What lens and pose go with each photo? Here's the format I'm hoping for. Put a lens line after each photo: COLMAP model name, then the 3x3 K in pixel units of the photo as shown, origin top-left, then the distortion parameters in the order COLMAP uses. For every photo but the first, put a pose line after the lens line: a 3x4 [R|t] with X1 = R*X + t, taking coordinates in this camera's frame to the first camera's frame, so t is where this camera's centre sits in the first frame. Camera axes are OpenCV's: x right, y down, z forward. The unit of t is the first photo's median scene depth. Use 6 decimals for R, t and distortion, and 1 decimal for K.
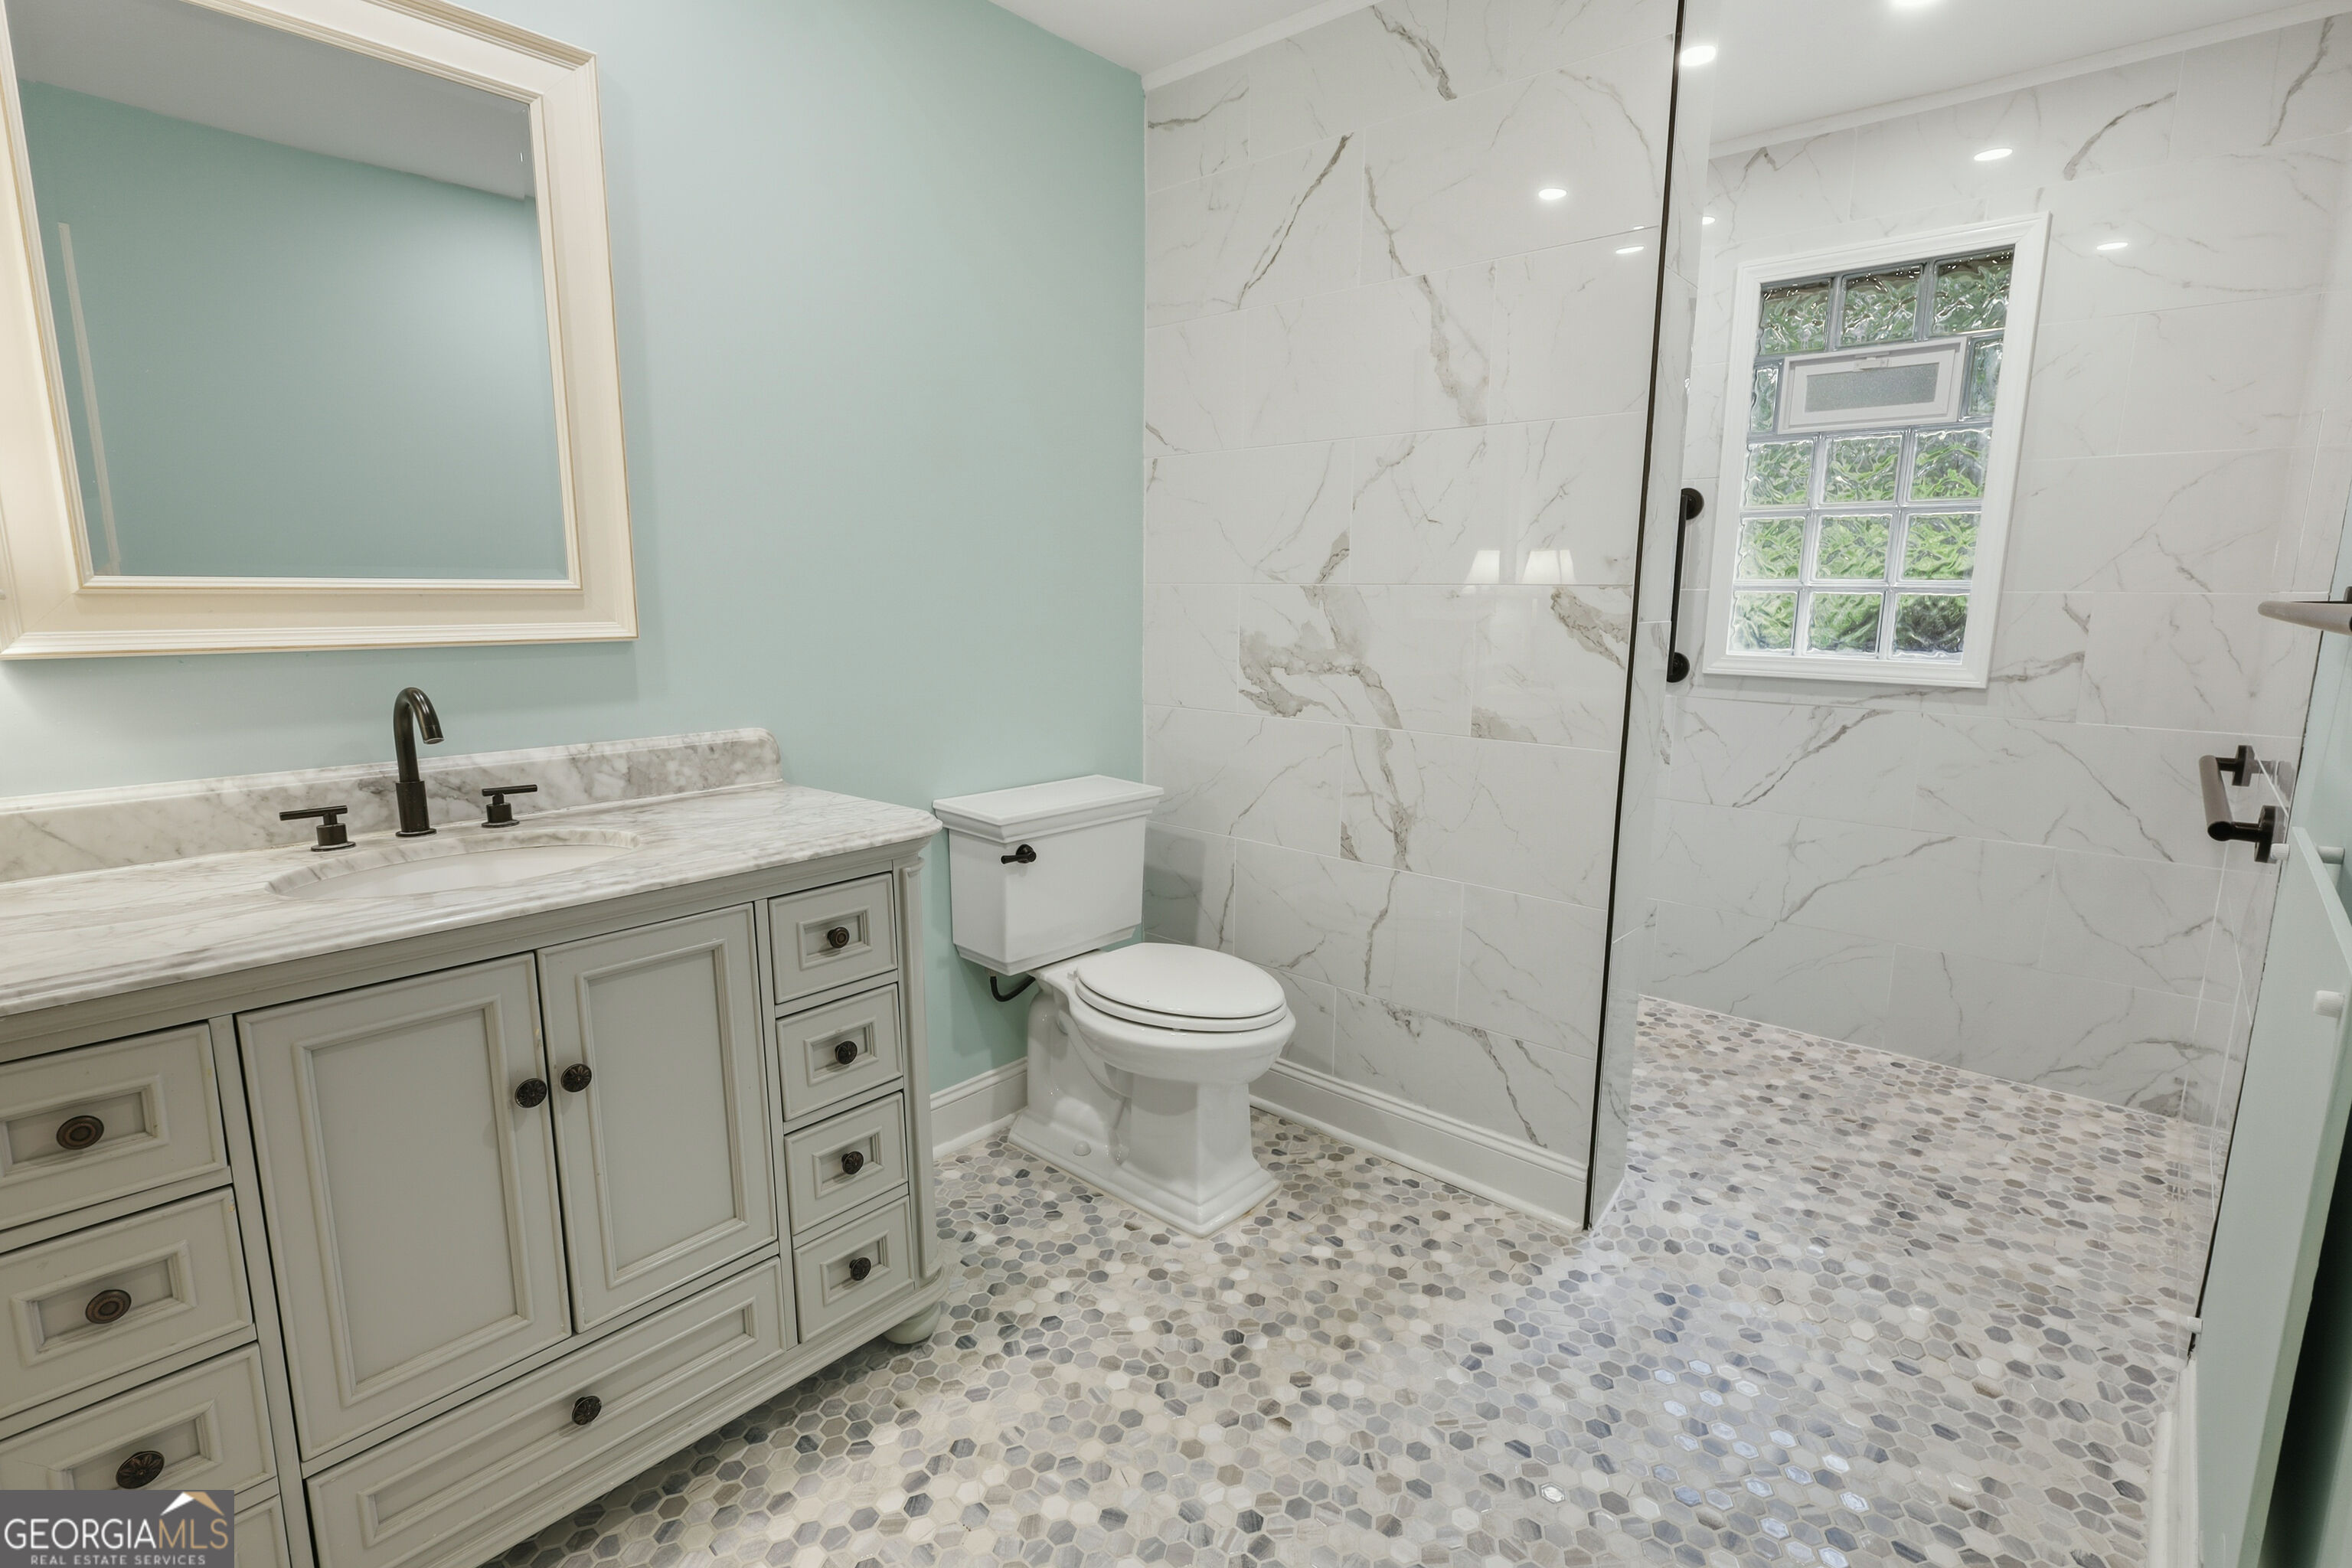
lens RADIAL K [[1112.2, 0, 1179.7], [0, 1112.2, 774.8], [0, 0, 1]] dist [0.000343, -0.000027]
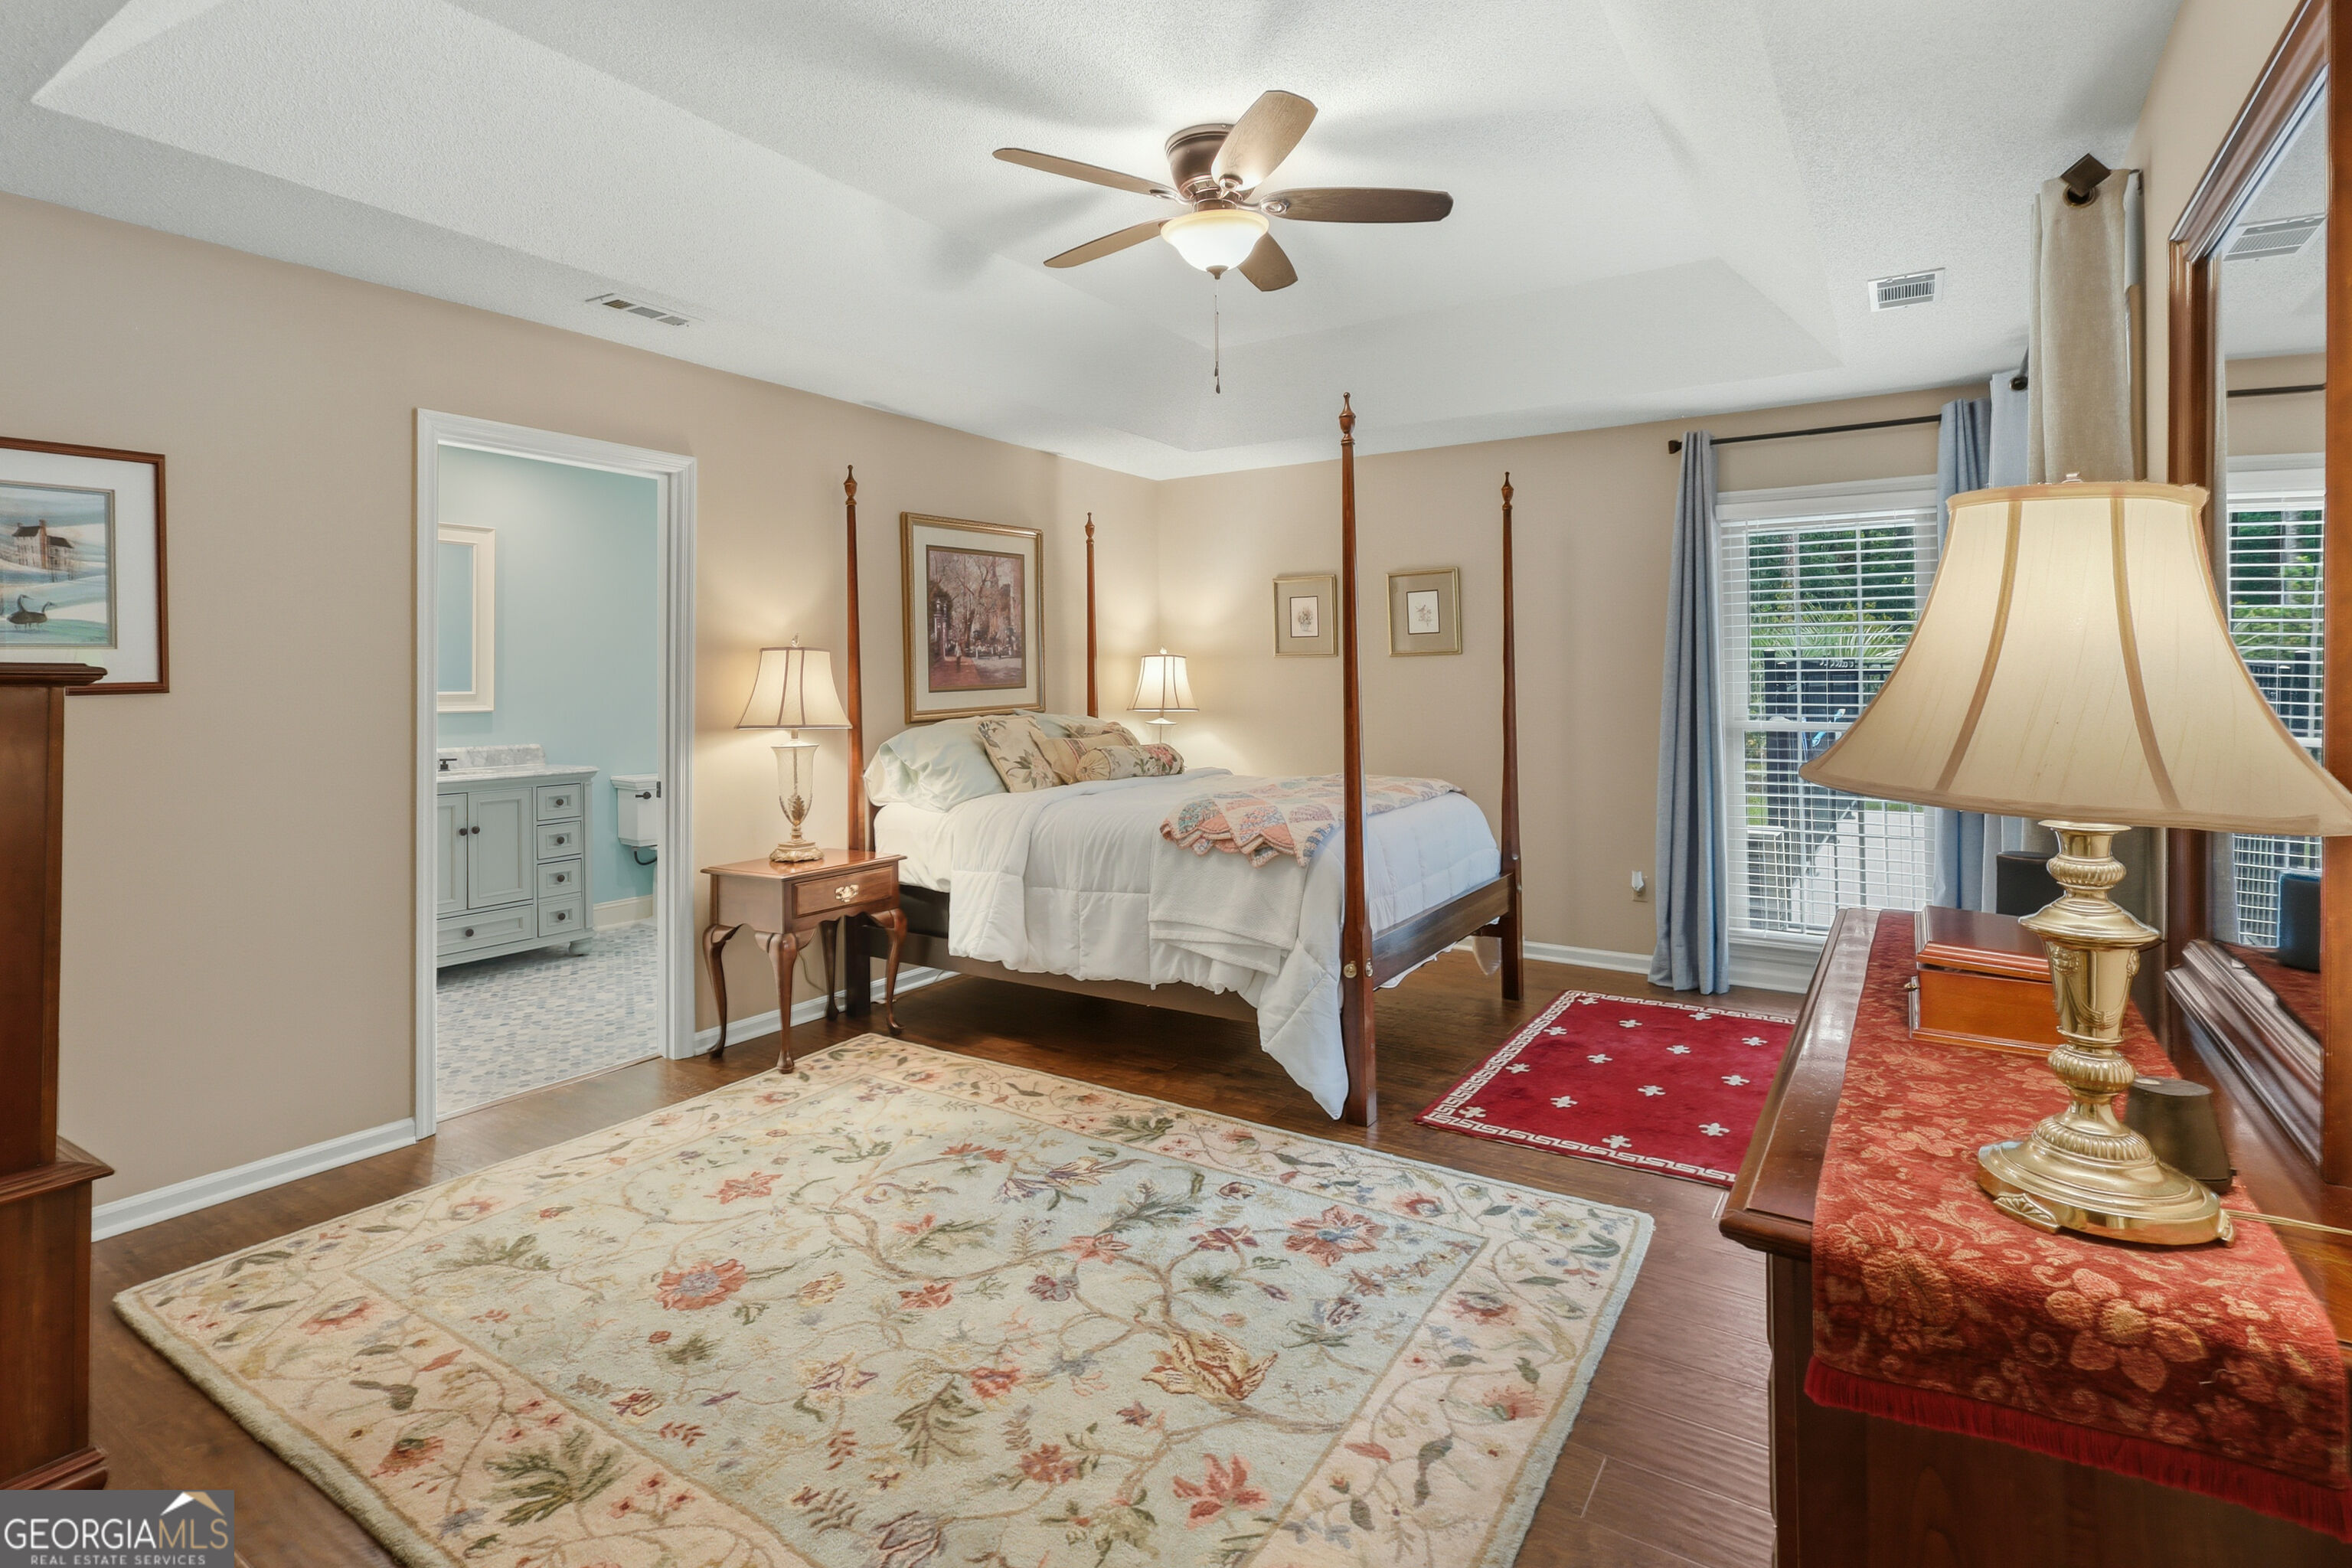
lens RADIAL K [[1134.3, 0, 1169.1], [0, 1134.3, 669.9], [0, 0, 1]] dist [0.003868, 0.000200]
pose [[0.989629, -0.007223, 0.143463, 1.071424], [0.032725, 0.983809, -0.176209, 0.455064], [-0.139867, 0.179076, 0.973842, -2.777577]]
